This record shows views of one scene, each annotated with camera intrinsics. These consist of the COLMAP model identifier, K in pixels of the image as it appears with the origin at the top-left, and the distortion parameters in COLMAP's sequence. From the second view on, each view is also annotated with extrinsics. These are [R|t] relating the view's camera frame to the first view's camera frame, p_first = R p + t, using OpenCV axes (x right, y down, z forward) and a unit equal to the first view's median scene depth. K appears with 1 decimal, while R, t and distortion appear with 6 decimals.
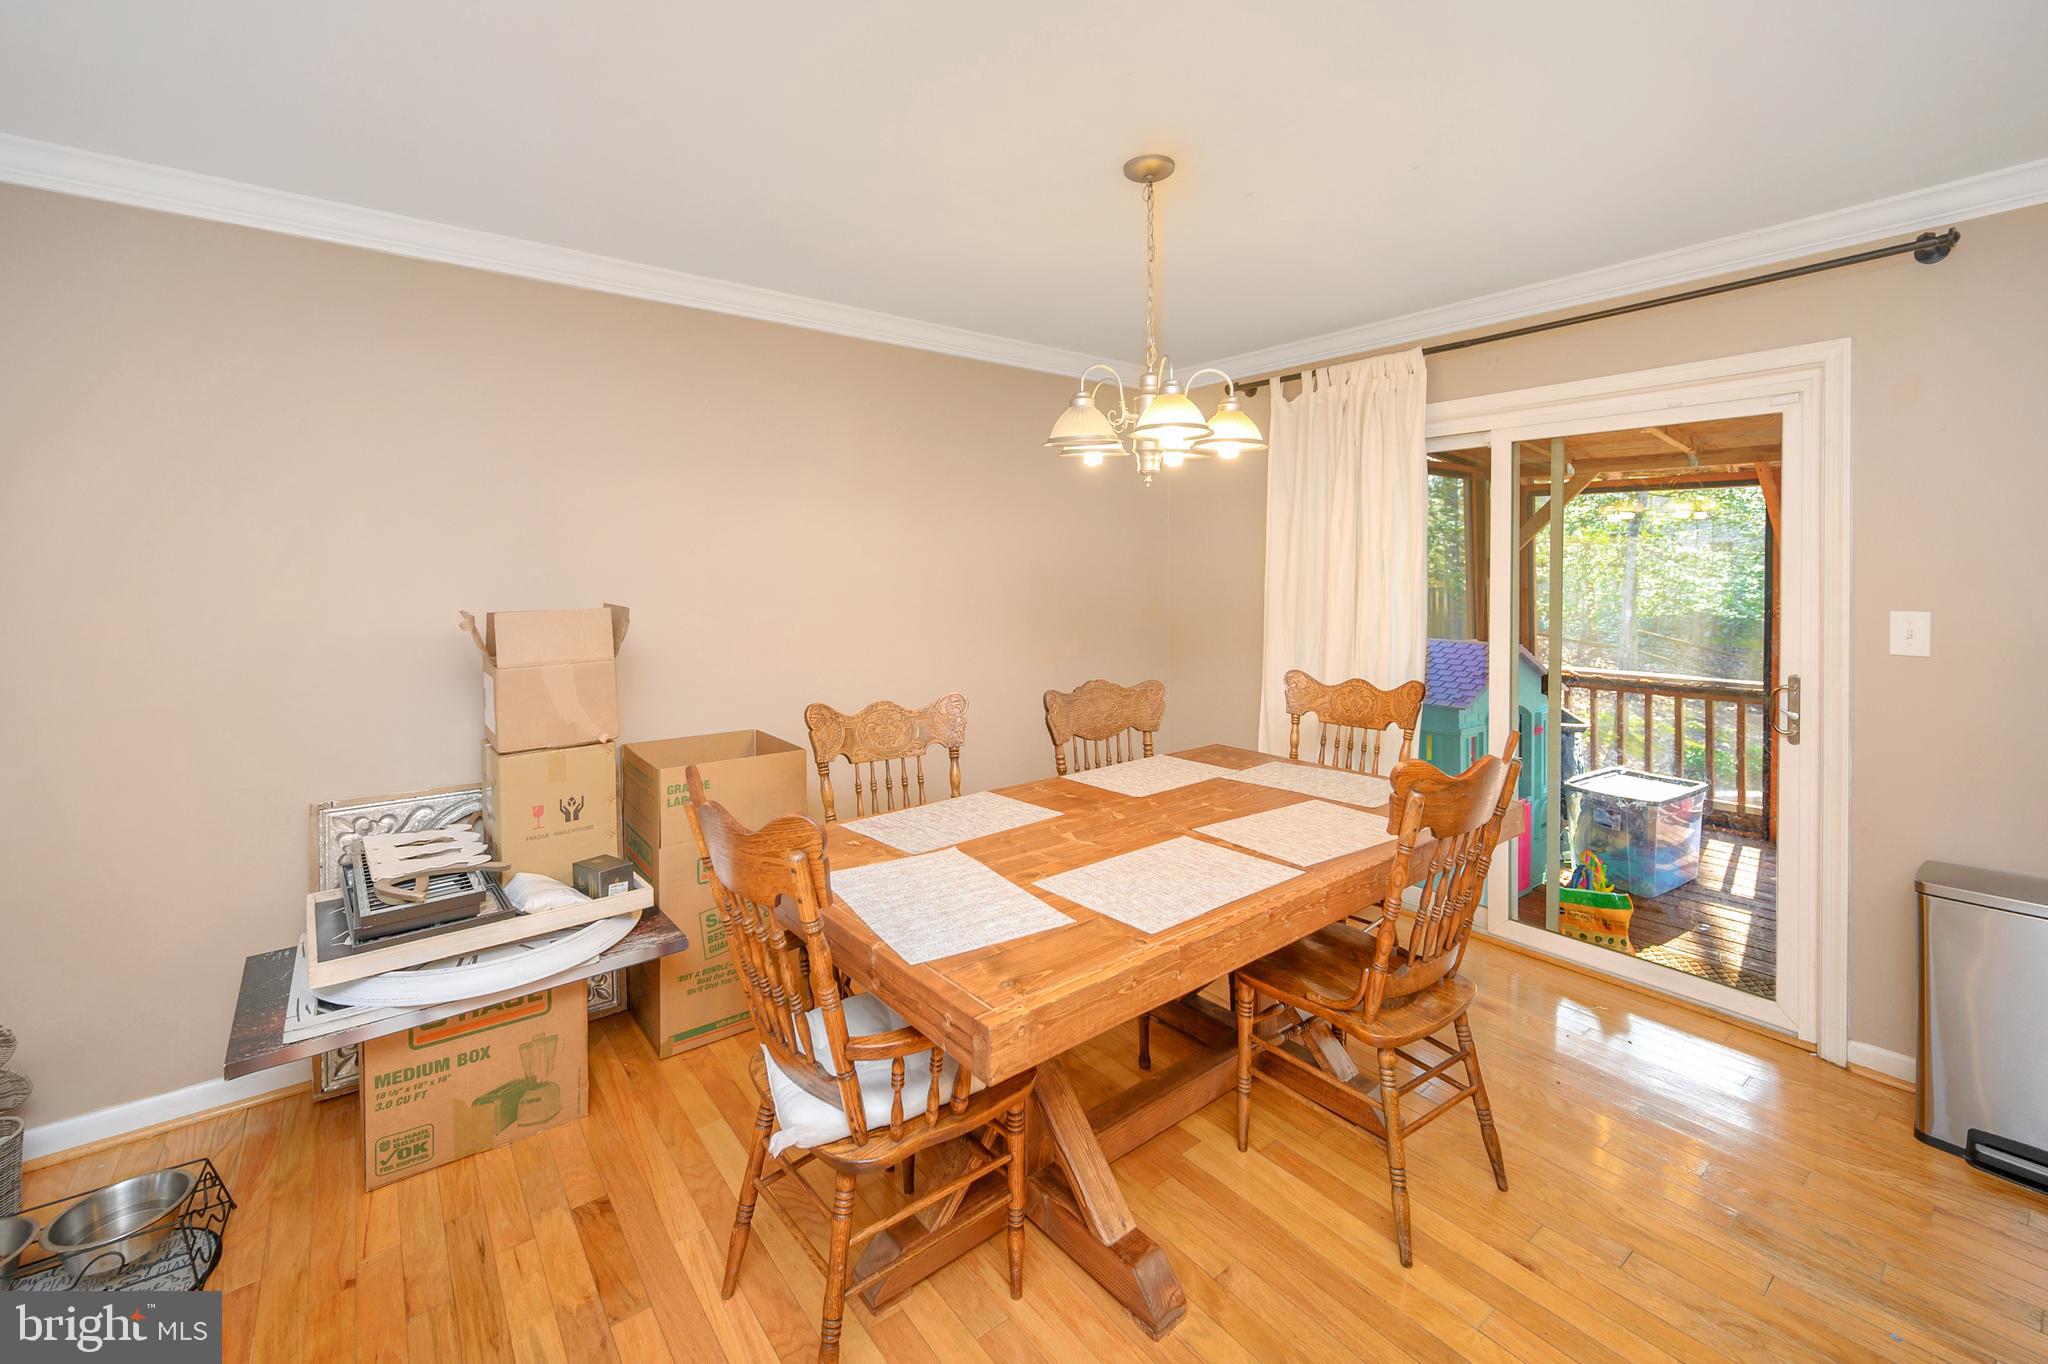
lens RADIAL K [[835.3, 0, 1025.0], [0, 835.3, 581.0], [0, 0, 1]] dist [0.001266, -0.001100]
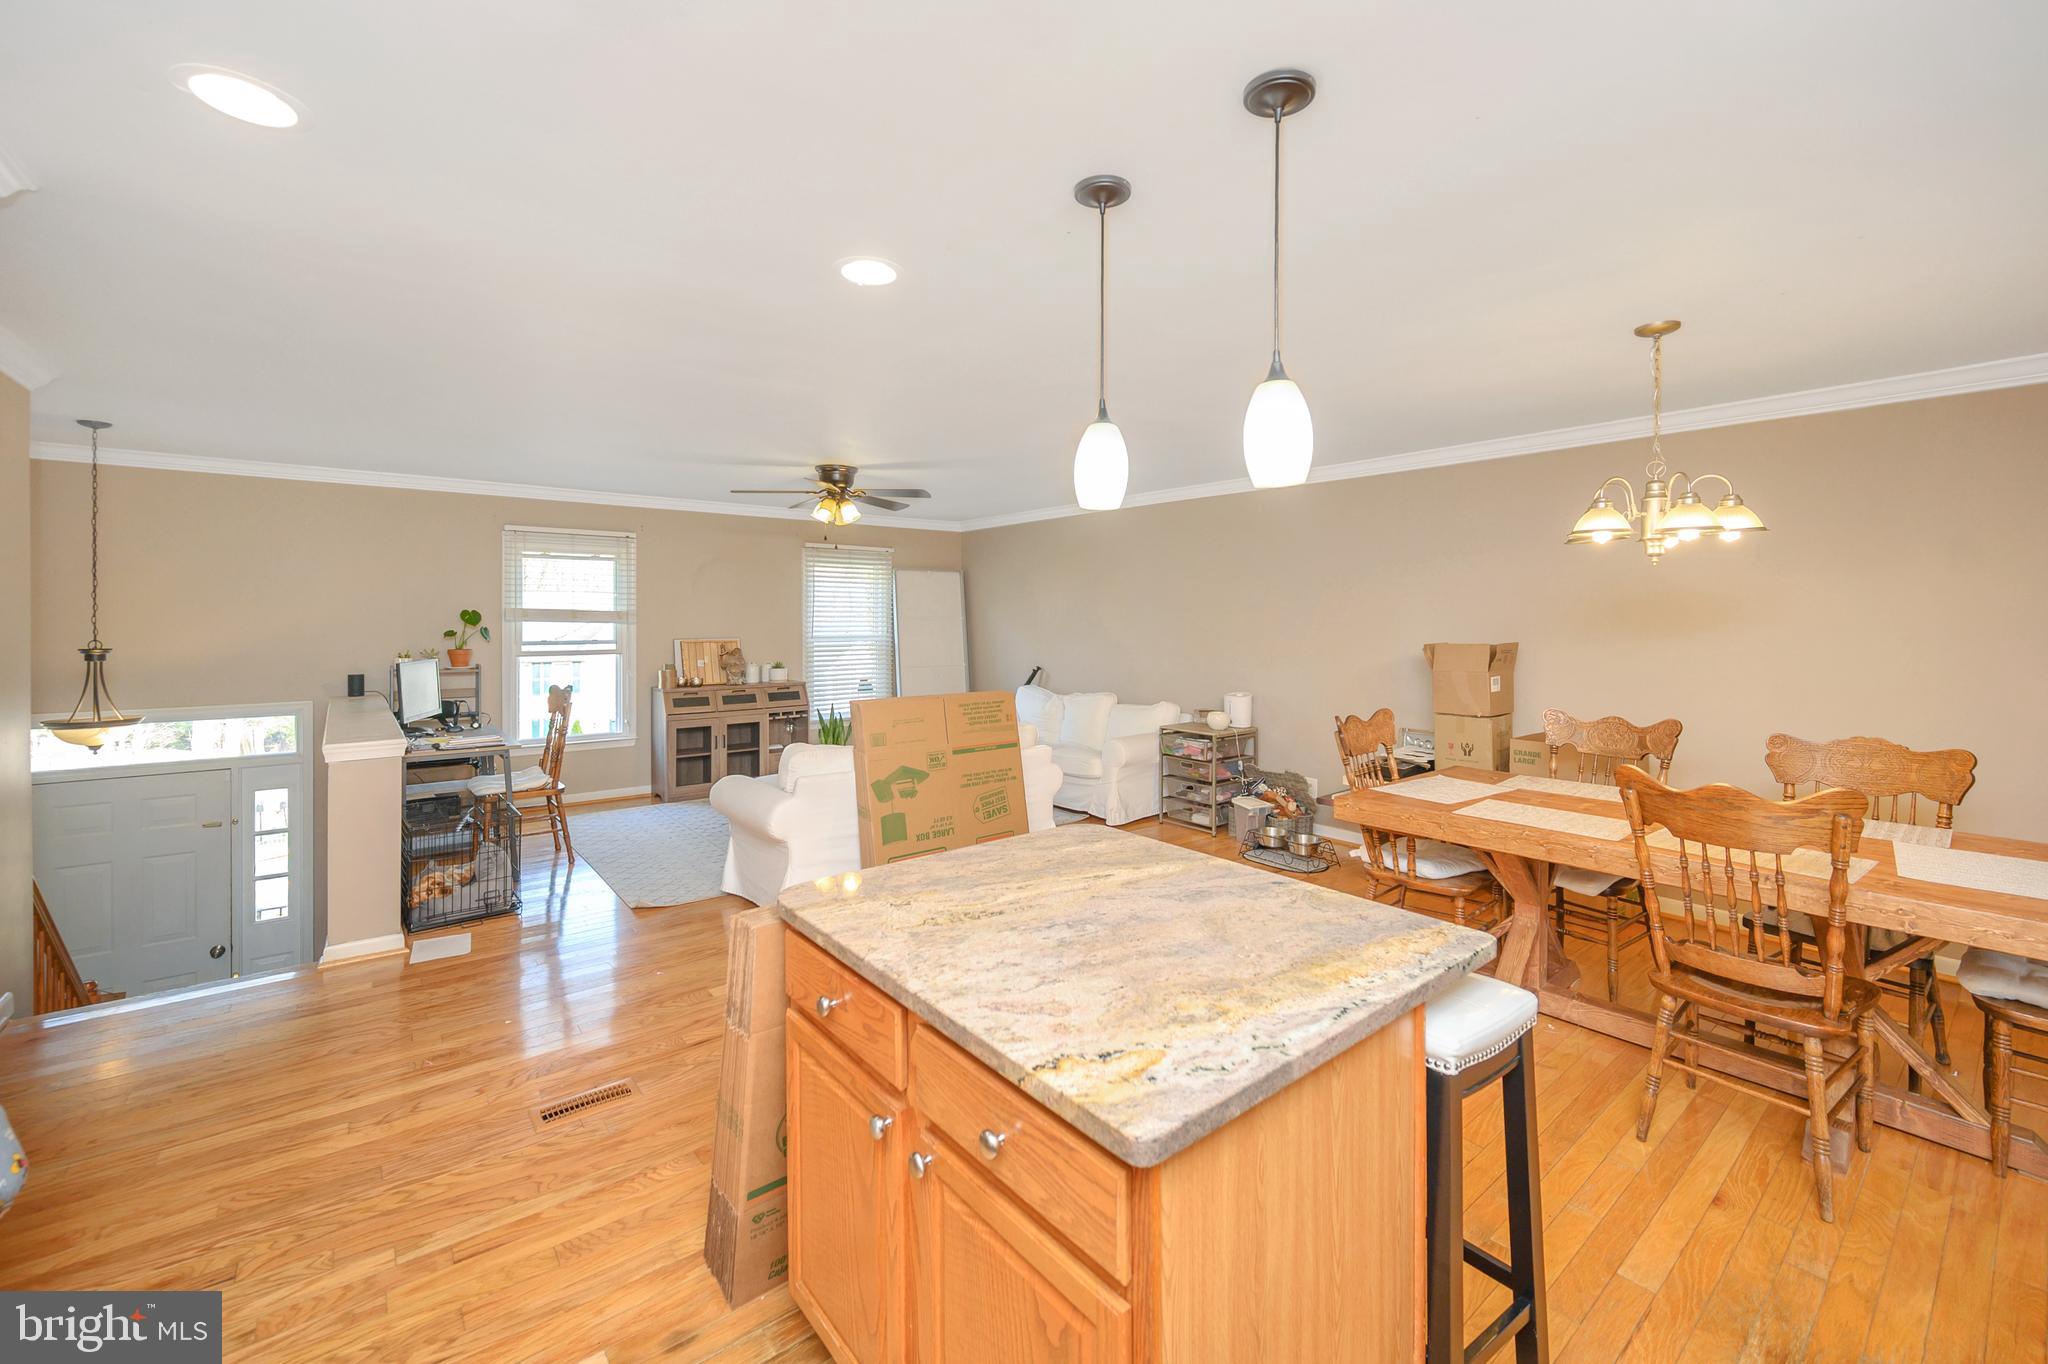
lens RADIAL K [[835.3, 0, 1045.3], [0, 835.3, 623.9], [0, 0, 1]] dist [0.001266, -0.001100]
pose [[0.030022, 0.009972, -0.999499, 1.363768], [-0.016214, 0.999824, 0.009488, -0.015567], [0.999418, 0.015921, 0.030178, -0.022270]]
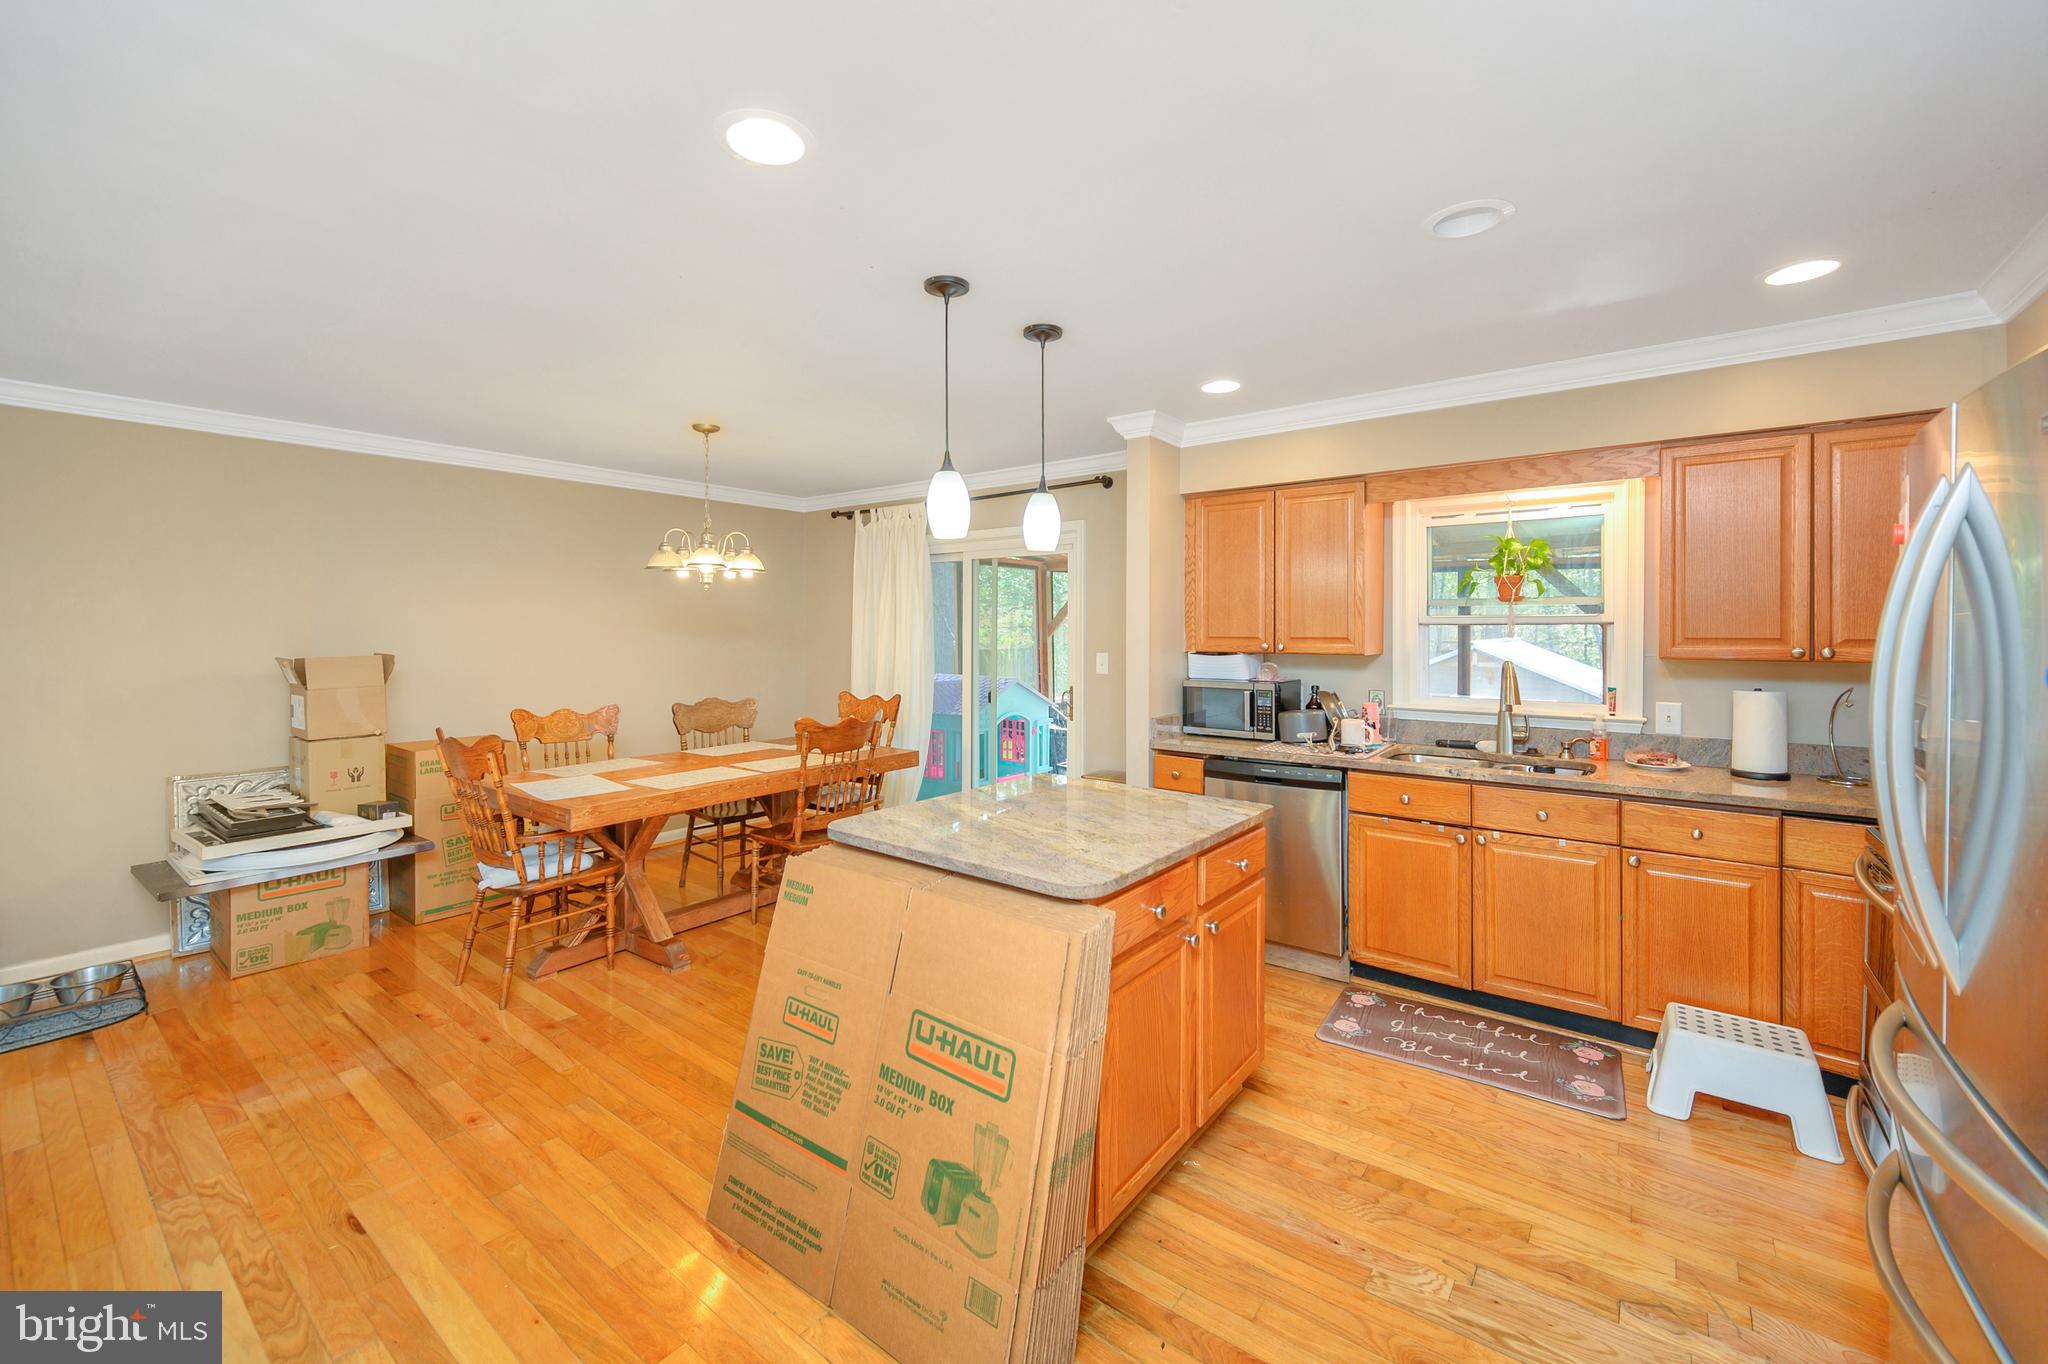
lens RADIAL K [[835.3, 0, 1028.3], [0, 835.3, 636.7], [0, 0, 1]] dist [0.001266, -0.001100]
pose [[0.970271, -0.000105, 0.242020, 0.372355], [0.001413, 0.999985, -0.005230, 0.006740], [-0.242016, 0.005417, 0.970257, -0.983113]]
